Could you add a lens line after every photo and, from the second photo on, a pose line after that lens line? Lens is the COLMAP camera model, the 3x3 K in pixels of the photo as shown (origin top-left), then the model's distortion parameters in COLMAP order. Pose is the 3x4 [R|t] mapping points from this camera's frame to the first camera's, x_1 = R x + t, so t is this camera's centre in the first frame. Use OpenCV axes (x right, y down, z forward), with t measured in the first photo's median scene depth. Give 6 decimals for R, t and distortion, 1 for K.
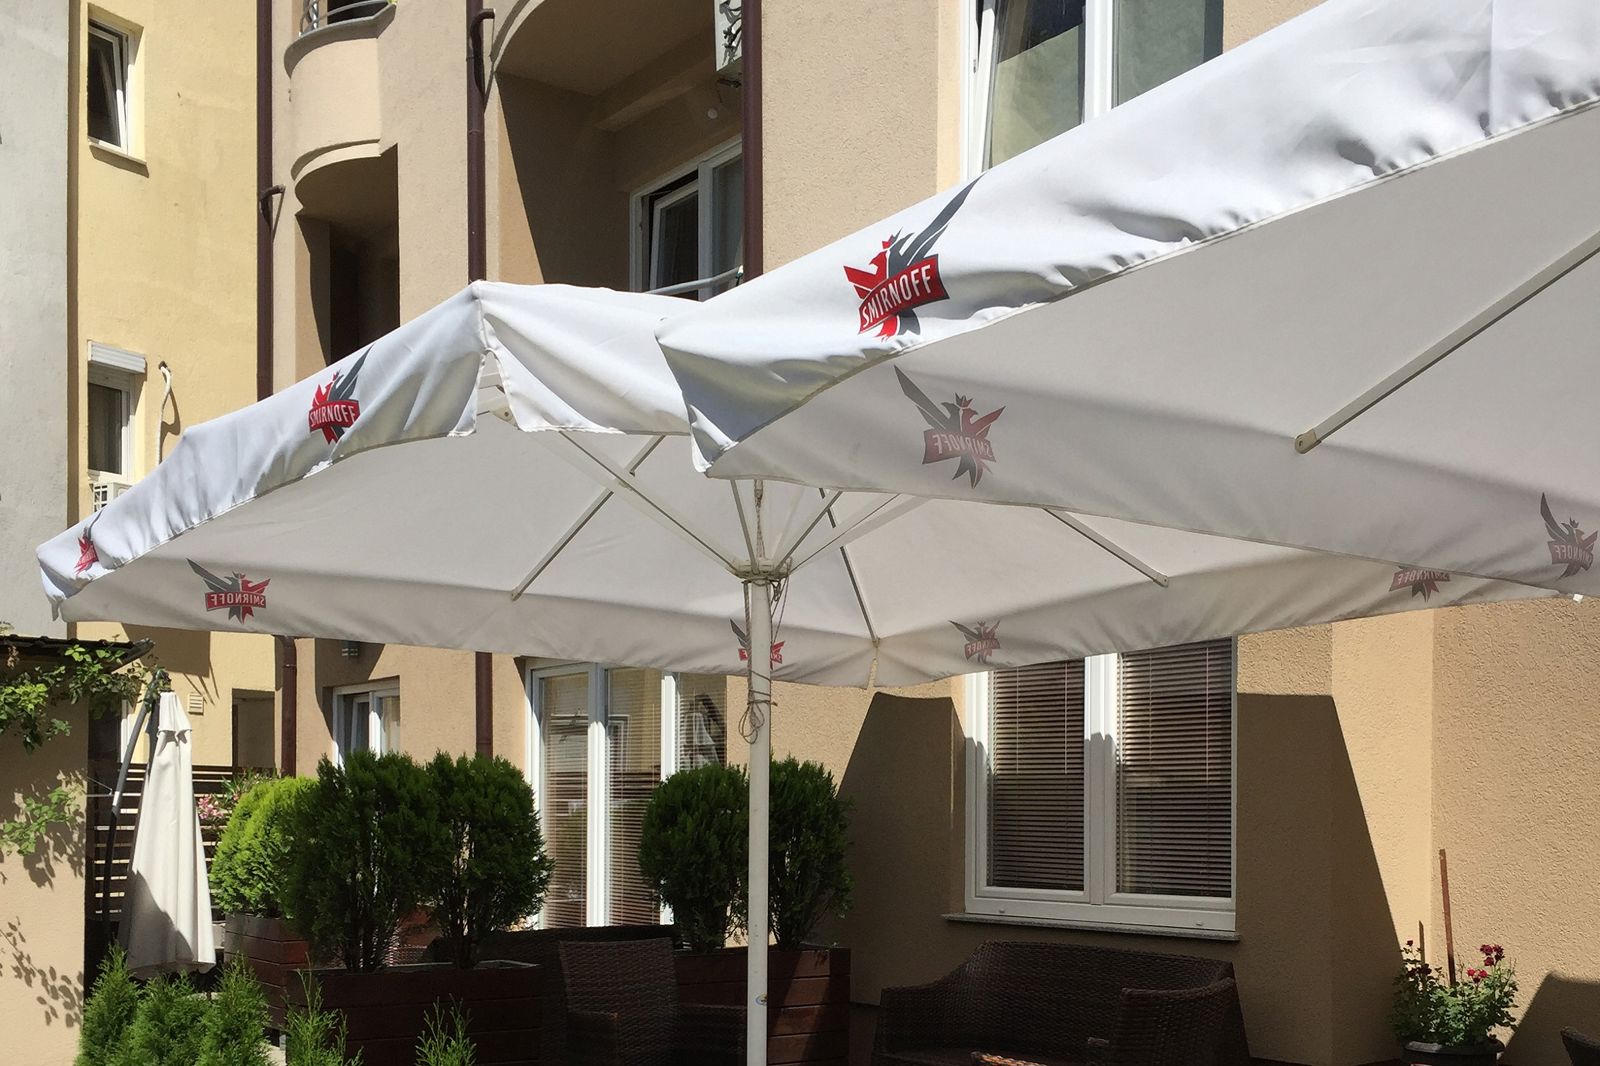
lens RADIAL K [[1860.9, 0, 844.4], [0, 1860.9, 814.6], [0, 0, 1]] dist [0.096909, -0.160451]
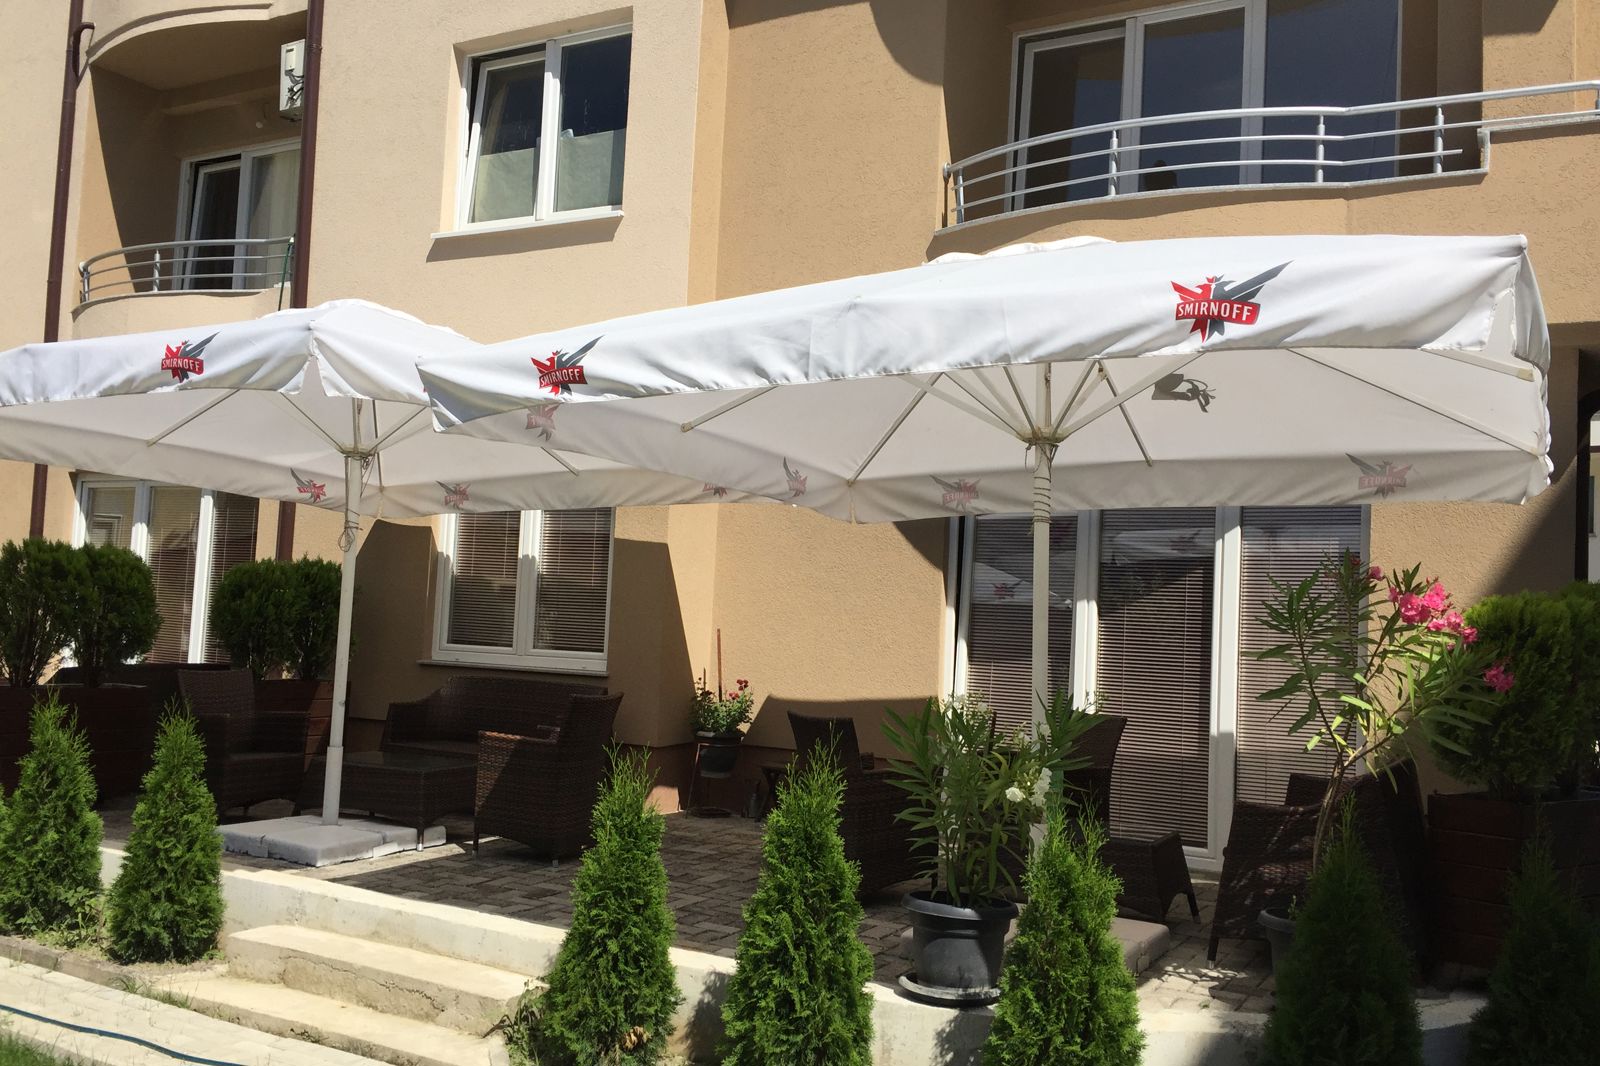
lens RADIAL K [[1415.4, 0, 800.0], [0, 1415.4, 533.0], [0, 0, 1]] dist [0.006022, 0.012646]
pose [[0.916154, 0.062890, 0.395862, -0.163513], [-0.041537, 0.997193, -0.062294, 0.007229], [-0.398669, 0.040628, 0.916195, -0.313963]]
